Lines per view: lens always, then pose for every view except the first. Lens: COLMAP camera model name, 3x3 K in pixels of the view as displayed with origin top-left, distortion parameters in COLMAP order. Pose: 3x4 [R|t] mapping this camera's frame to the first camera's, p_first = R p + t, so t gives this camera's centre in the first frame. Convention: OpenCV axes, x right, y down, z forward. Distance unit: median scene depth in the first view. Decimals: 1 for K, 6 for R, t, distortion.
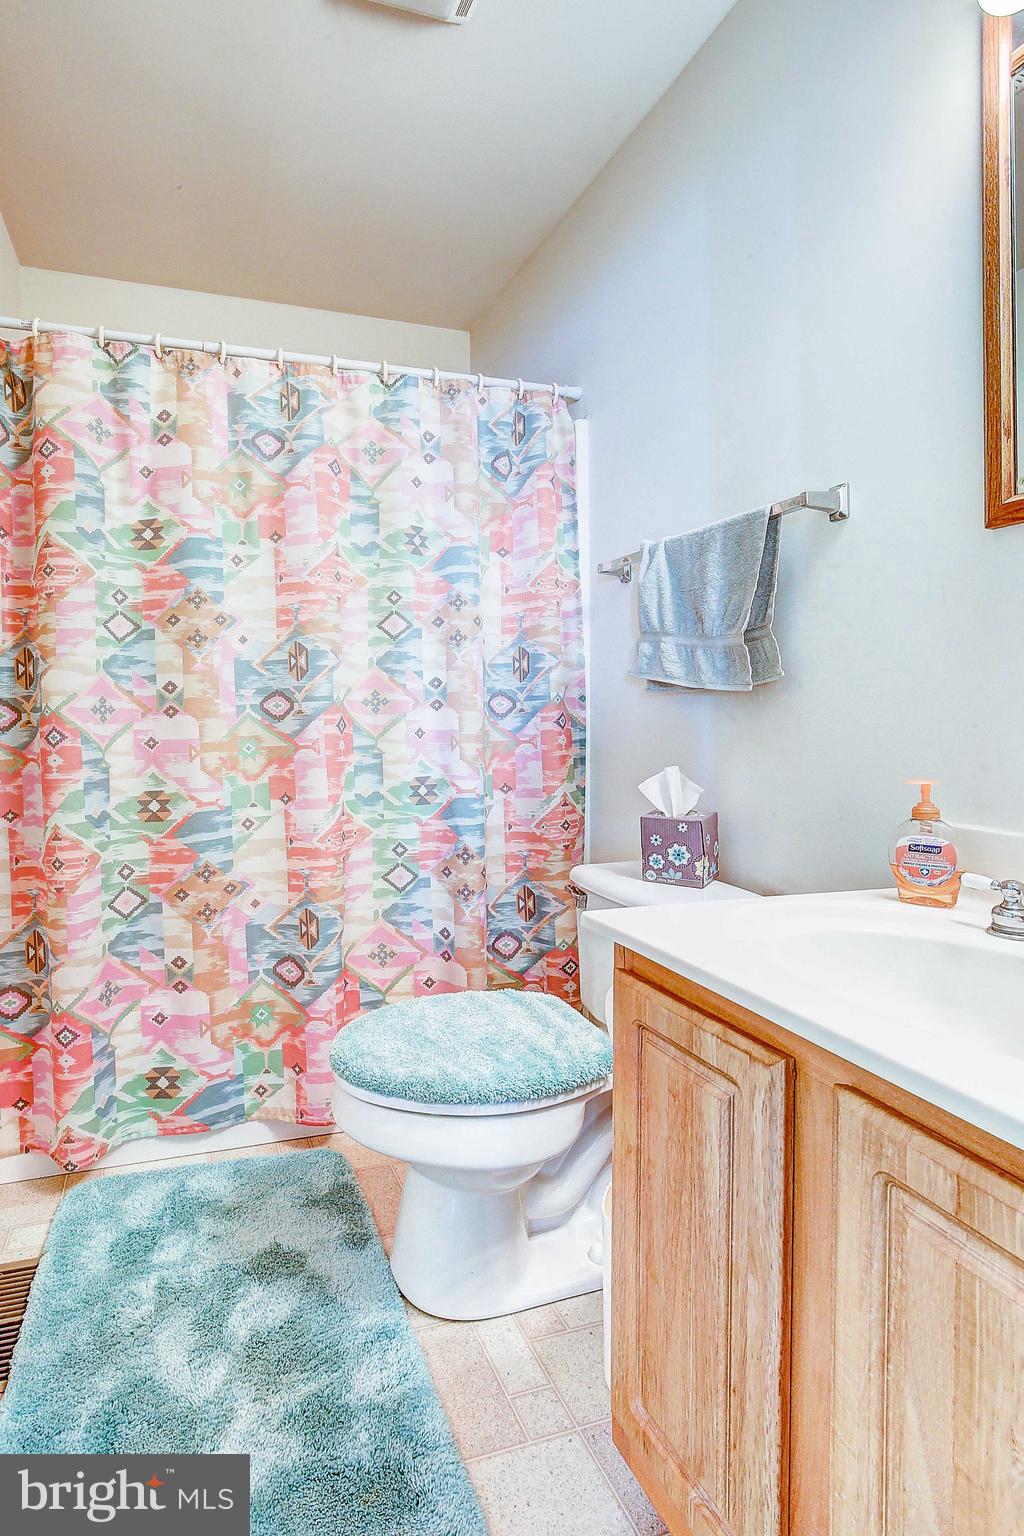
lens RADIAL K [[971.2, 0, 514.3], [0, 971.2, 762.2], [0, 0, 1]] dist [-0.021530, -0.007726]
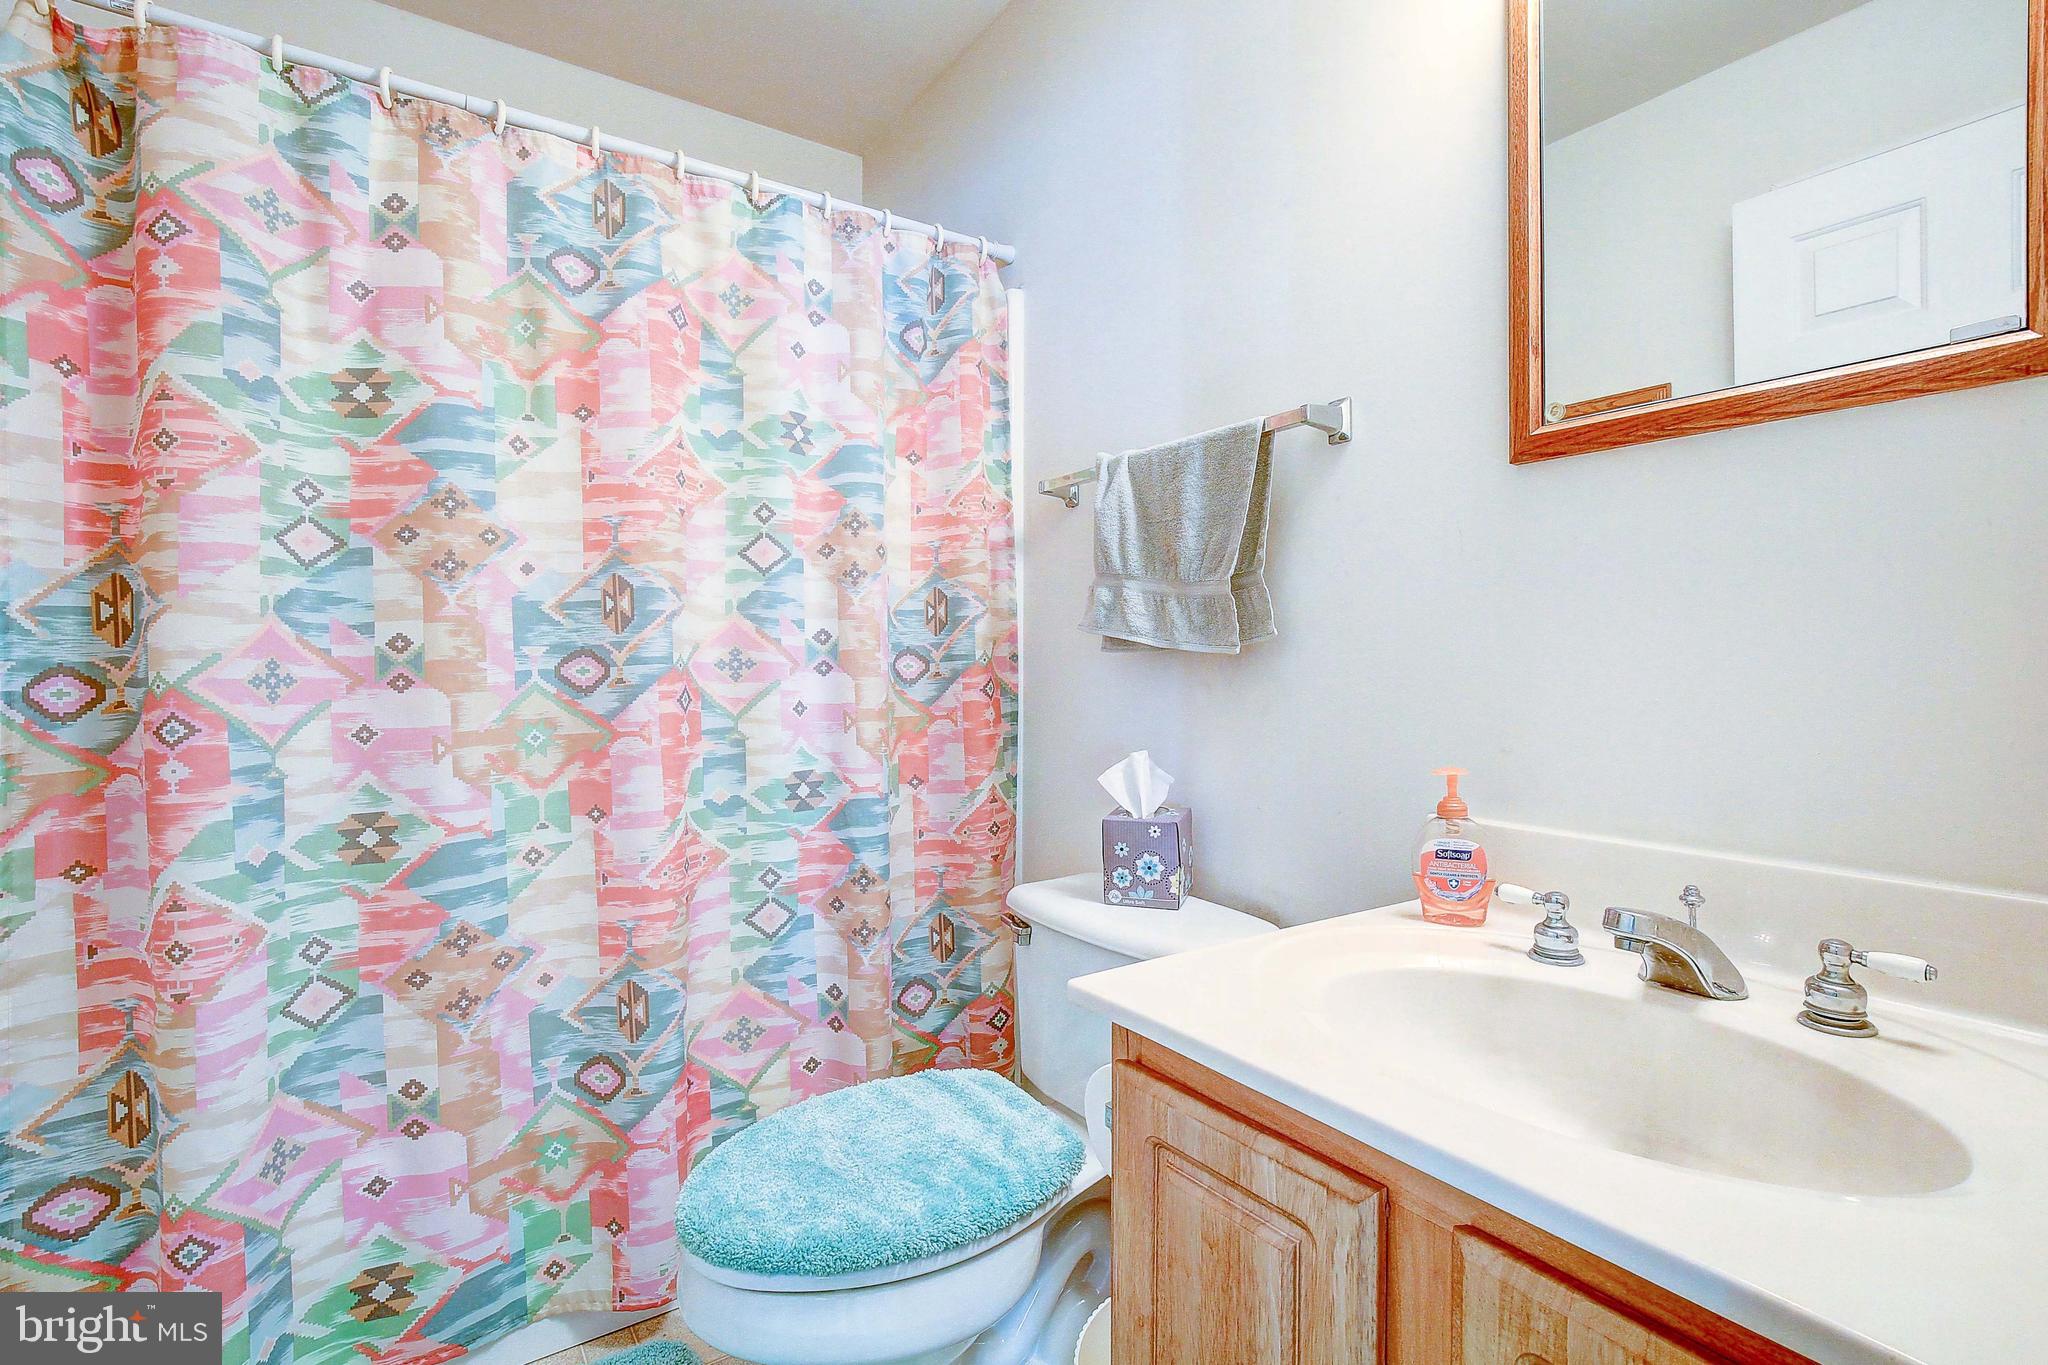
lens RADIAL K [[961.3, 0, 1033.4], [0, 961.3, 669.5], [0, 0, 1]] dist [-0.027684, 0.008104]
pose [[0.968302, 0.006174, 0.249704, -0.114955], [-0.003303, 0.999924, -0.011914, -0.054228], [-0.249759, 0.010711, 0.968249, 0.310855]]
